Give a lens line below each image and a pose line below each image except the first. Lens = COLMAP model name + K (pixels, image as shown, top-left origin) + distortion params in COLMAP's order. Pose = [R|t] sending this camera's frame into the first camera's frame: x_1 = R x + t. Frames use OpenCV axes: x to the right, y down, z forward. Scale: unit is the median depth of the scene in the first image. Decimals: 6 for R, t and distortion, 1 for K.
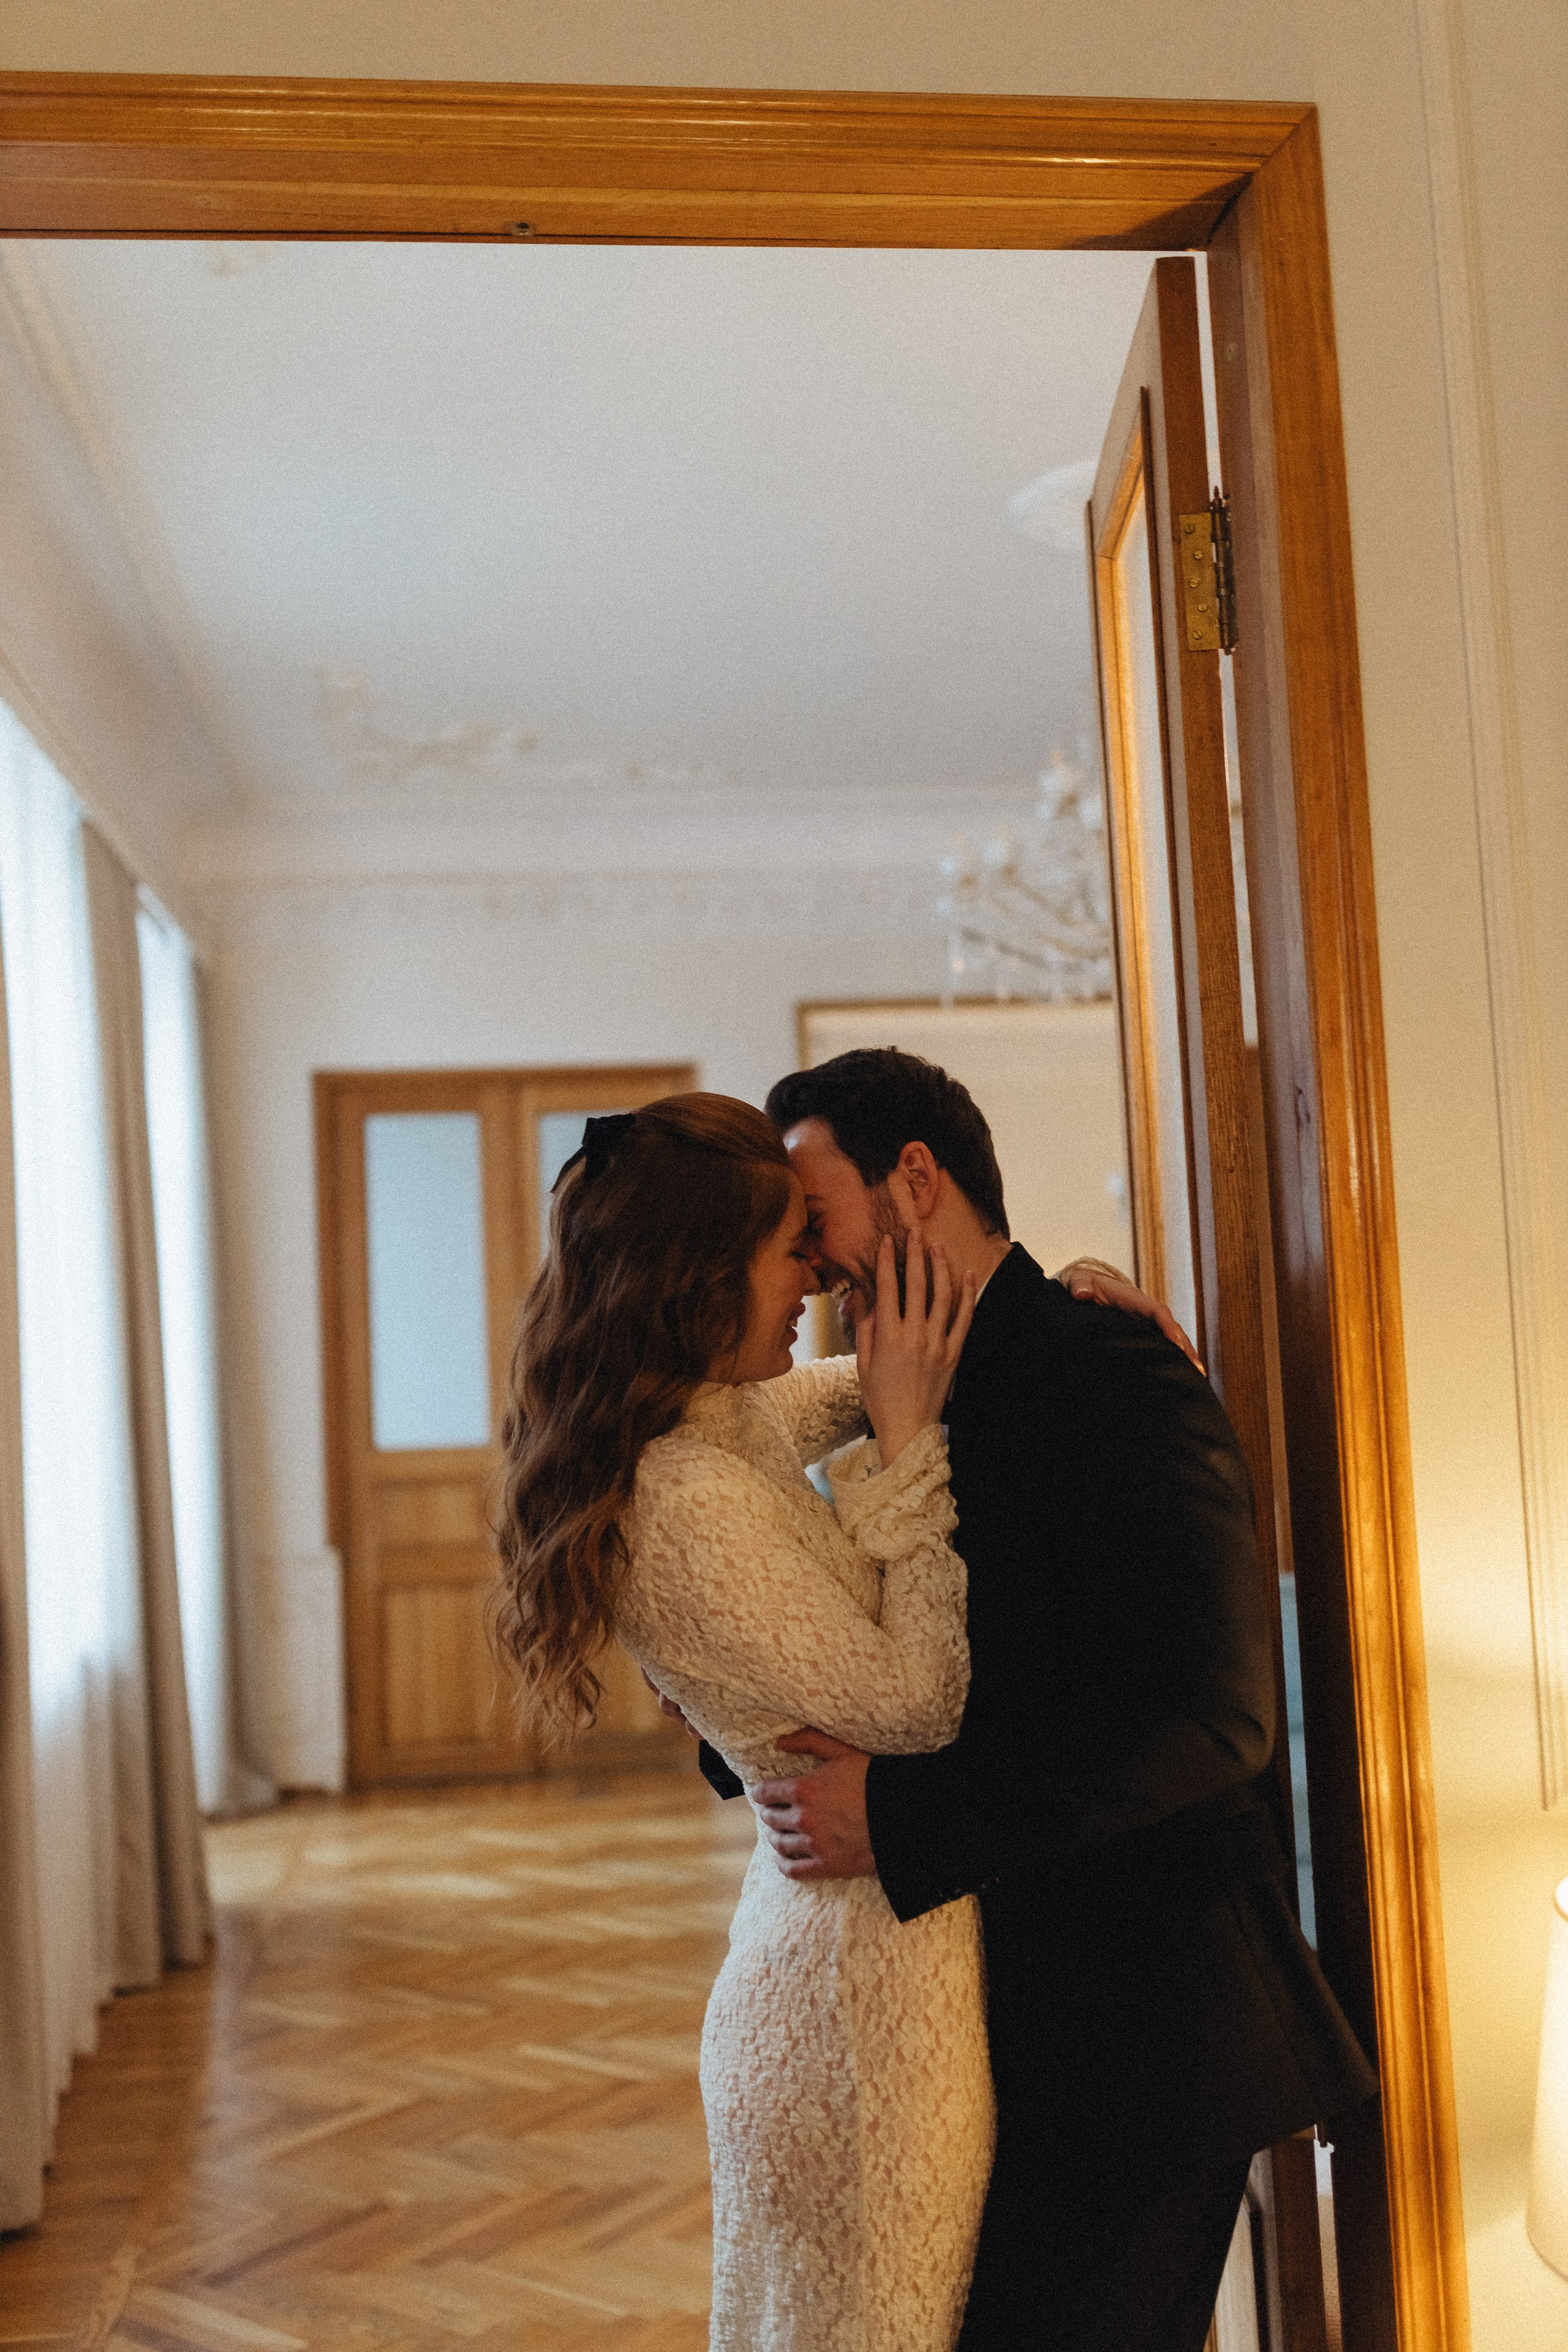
lens RADIAL K [[2282.8, 0, 783.3], [0, 2282.8, 1100.6], [0, 0, 1]] dist [-0.002459, 0.013521]
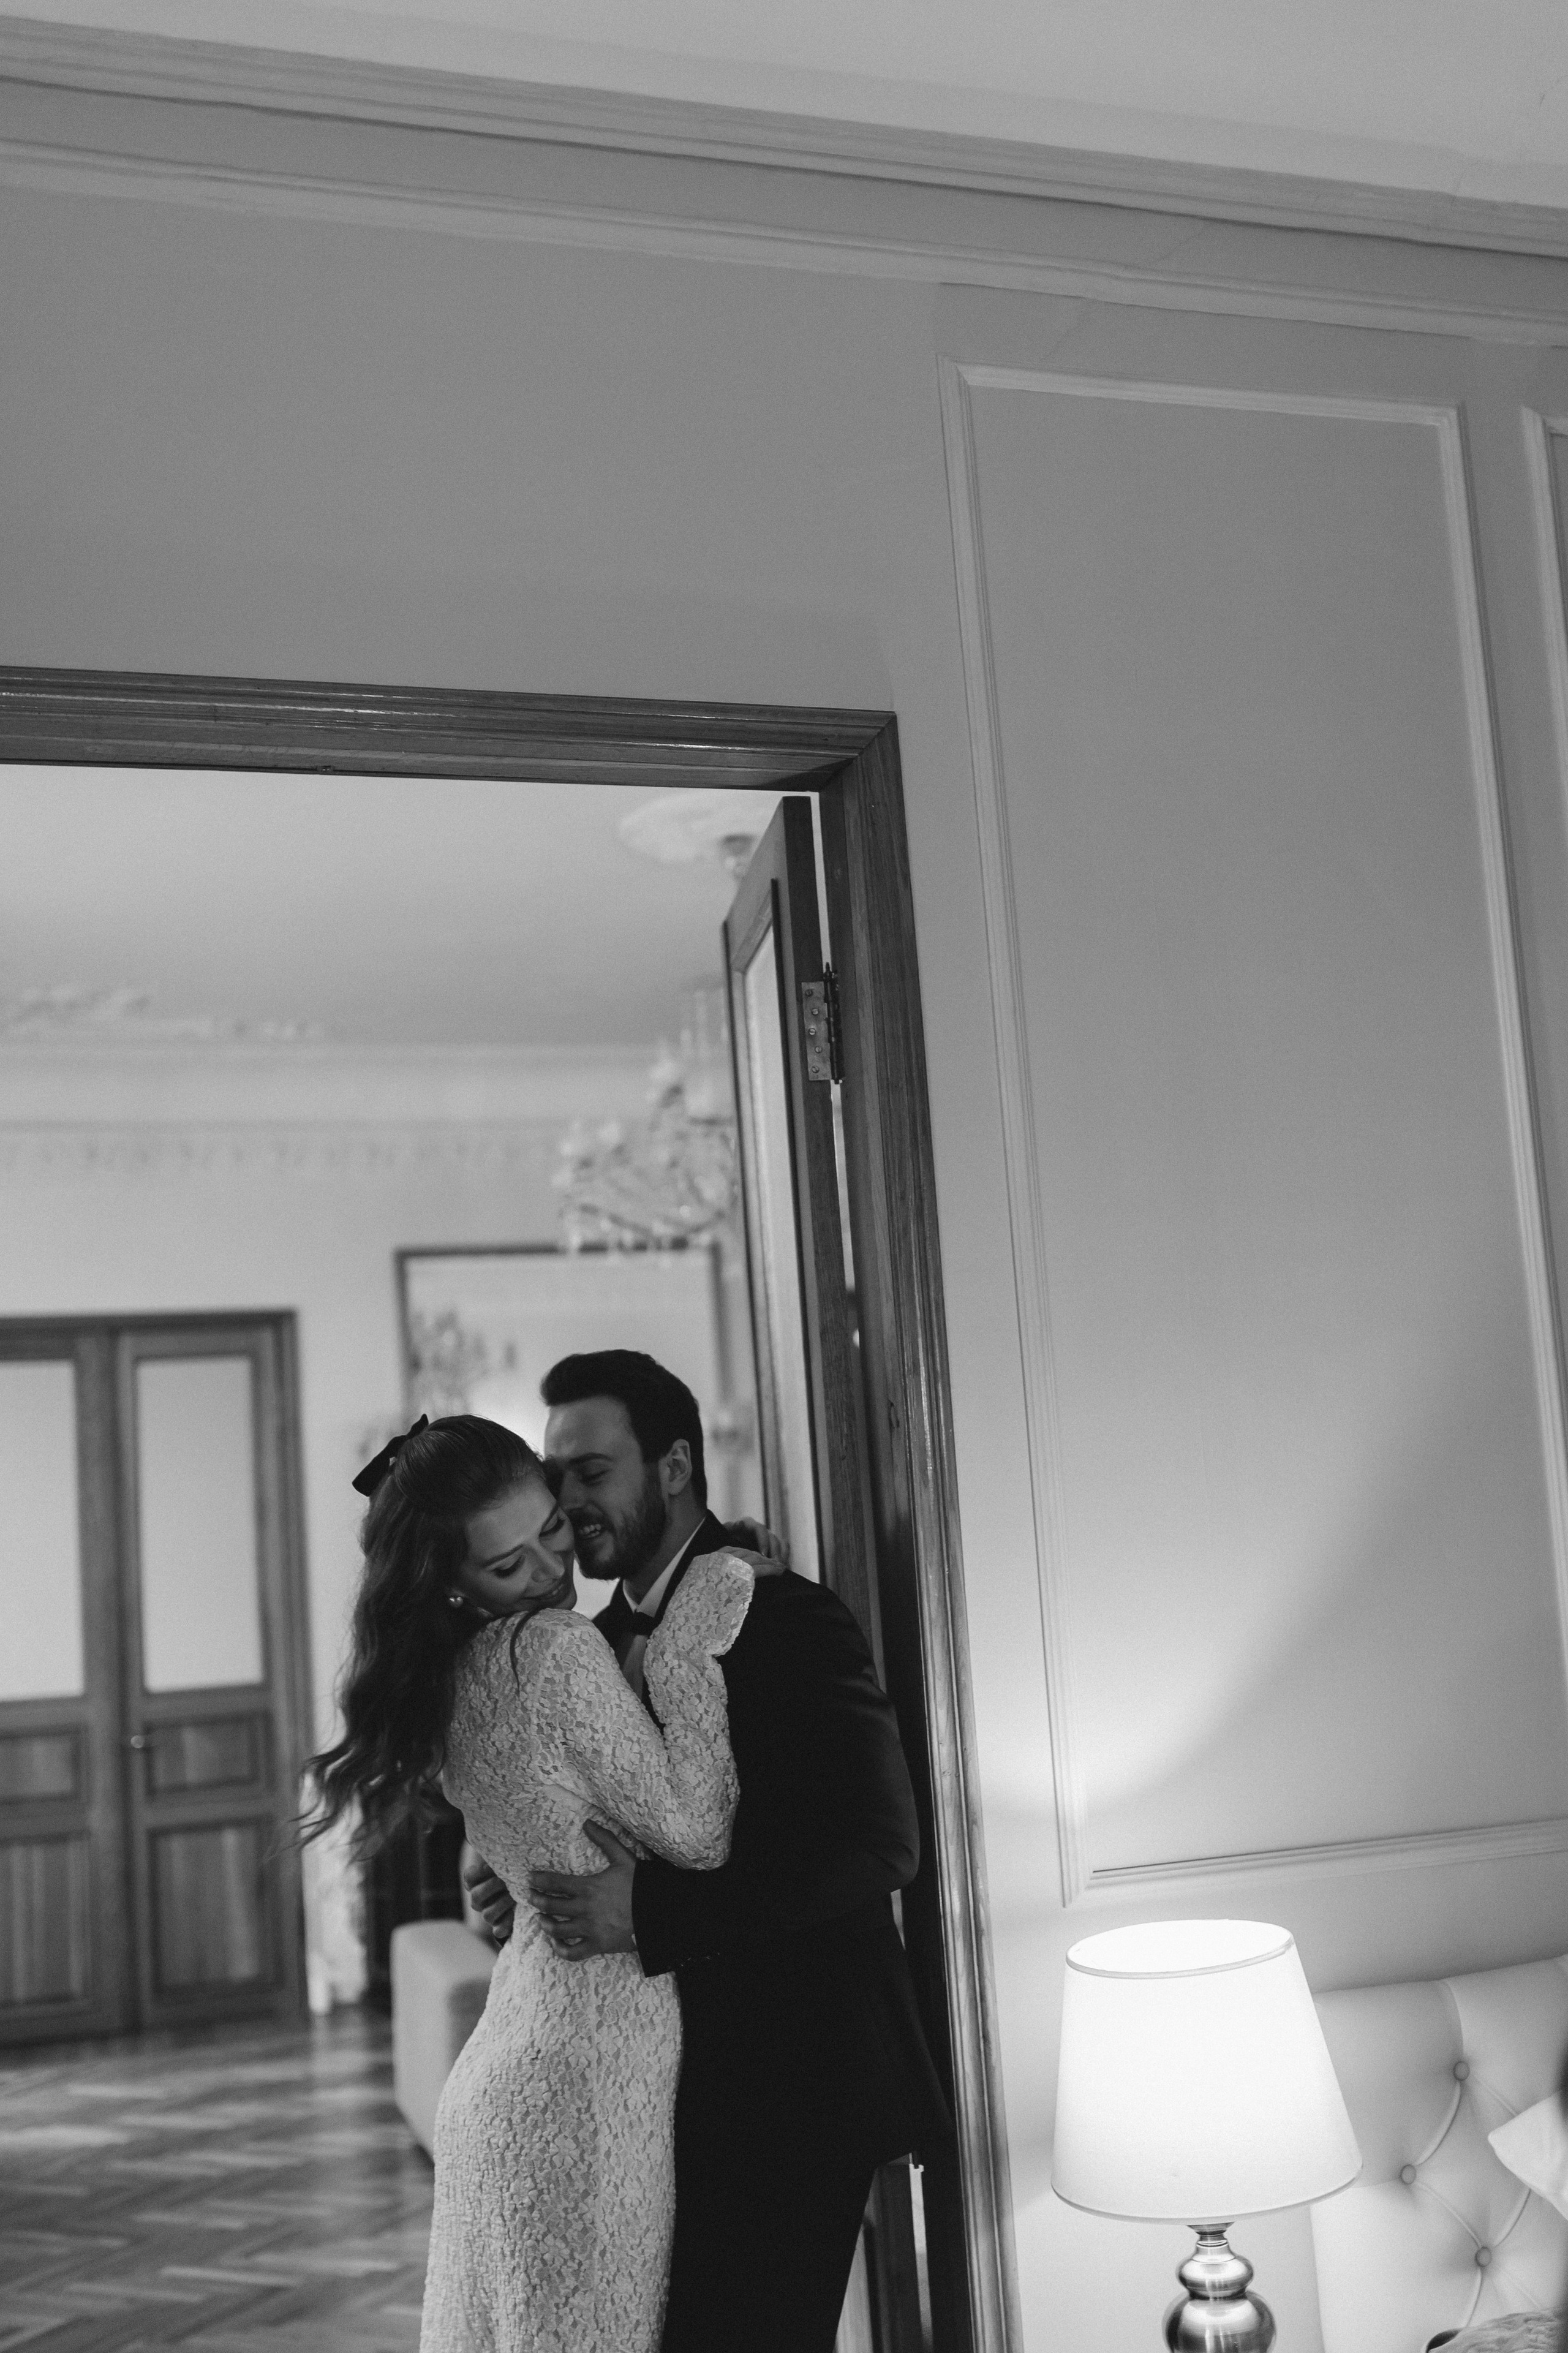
lens RADIAL K [[2263.8, 0, 772.1], [0, 2263.8, 1173.5], [0, 0, 1]] dist [-0.000290, -0.021449]
pose [[0.984041, 0.005871, 0.177844, -0.089032], [0.006739, 0.997509, -0.070216, -0.044305], [-0.177813, 0.070294, 0.981550, -0.342918]]
